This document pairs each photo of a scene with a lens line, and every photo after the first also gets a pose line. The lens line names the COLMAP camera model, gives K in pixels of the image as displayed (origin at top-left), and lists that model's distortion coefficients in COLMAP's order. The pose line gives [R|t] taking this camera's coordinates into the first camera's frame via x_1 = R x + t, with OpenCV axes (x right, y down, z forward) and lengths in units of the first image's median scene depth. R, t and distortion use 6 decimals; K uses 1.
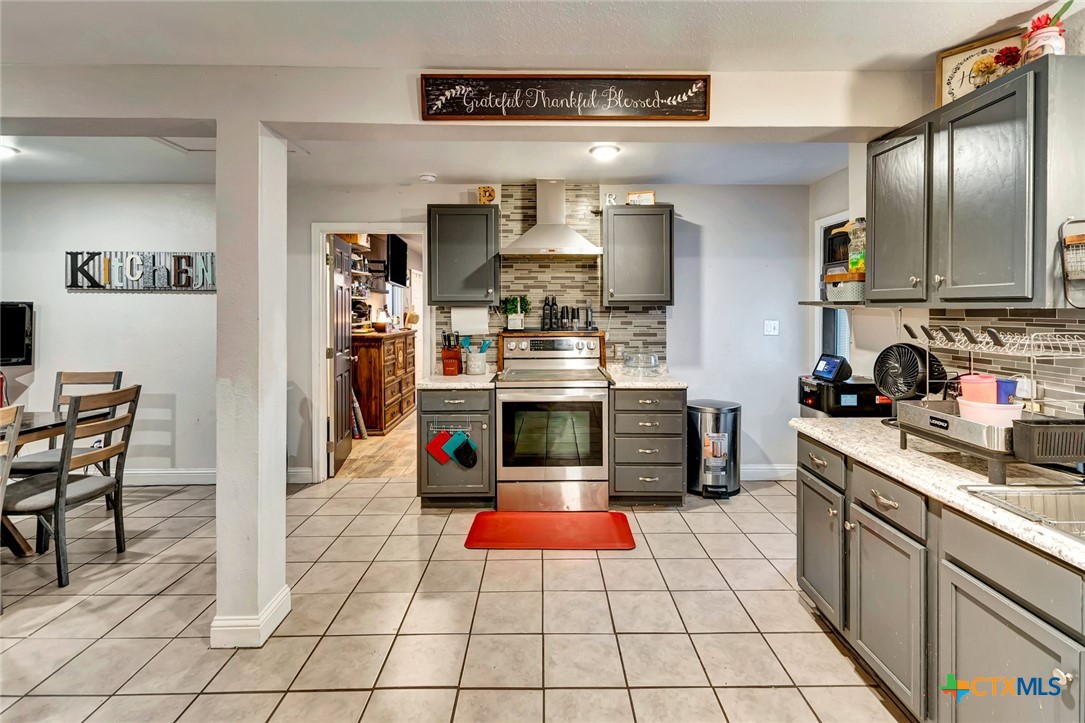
lens RADIAL K [[500.6, 0, 555.2], [0, 500.6, 309.1], [0, 0, 1]] dist [0.008350, -0.004209]
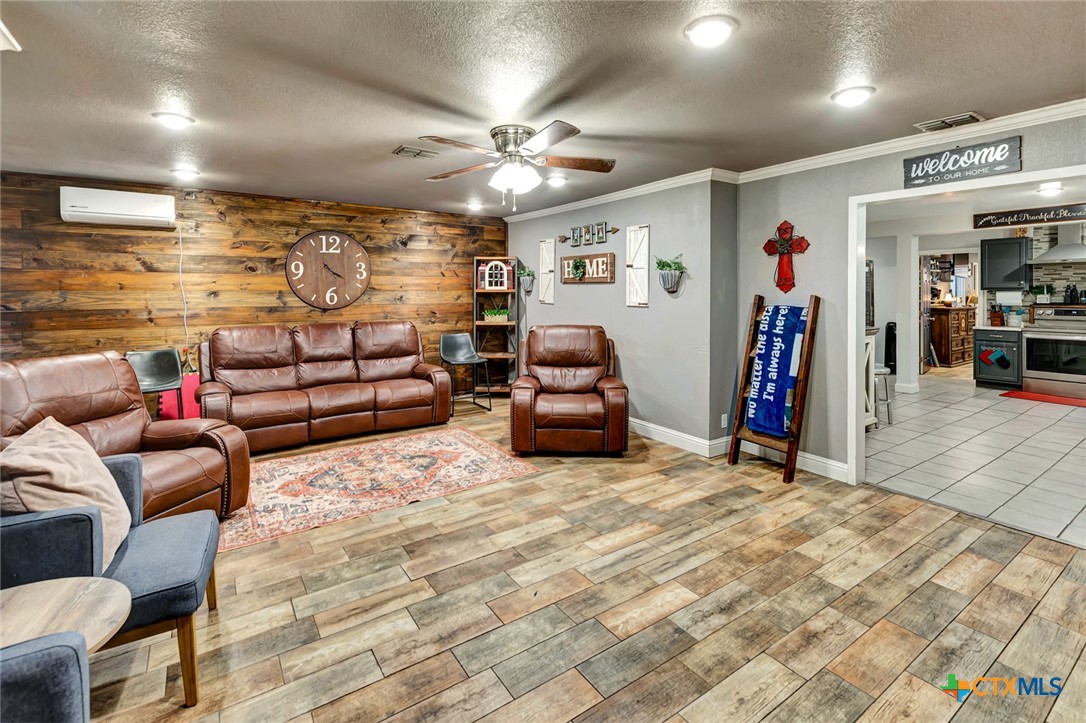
lens RADIAL K [[501.1, 0, 557.8], [0, 501.1, 290.7], [0, 0, 1]] dist [0.008350, -0.004209]
pose [[0.562122, 0.001116, -0.827054, 0.430572], [-0.006197, 0.999977, -0.002862, 0.010882], [0.827031, 0.006734, 0.562115, -1.437475]]
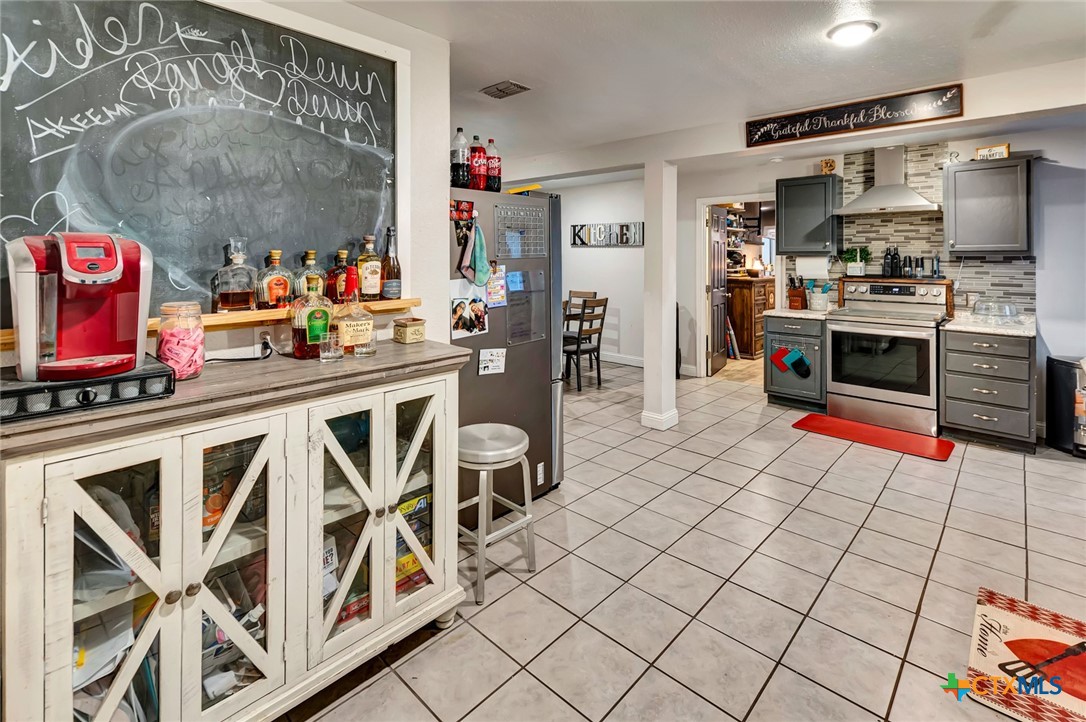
lens RADIAL K [[501.1, 0, 540.9], [0, 501.1, 254.7], [0, 0, 1]] dist [0.008350, -0.004209]
pose [[0.709359, 0.000982, -0.704847, 0.229379], [-0.006069, 0.999970, -0.004715, 0.001244], [0.704821, 0.007622, 0.709344, -0.367448]]
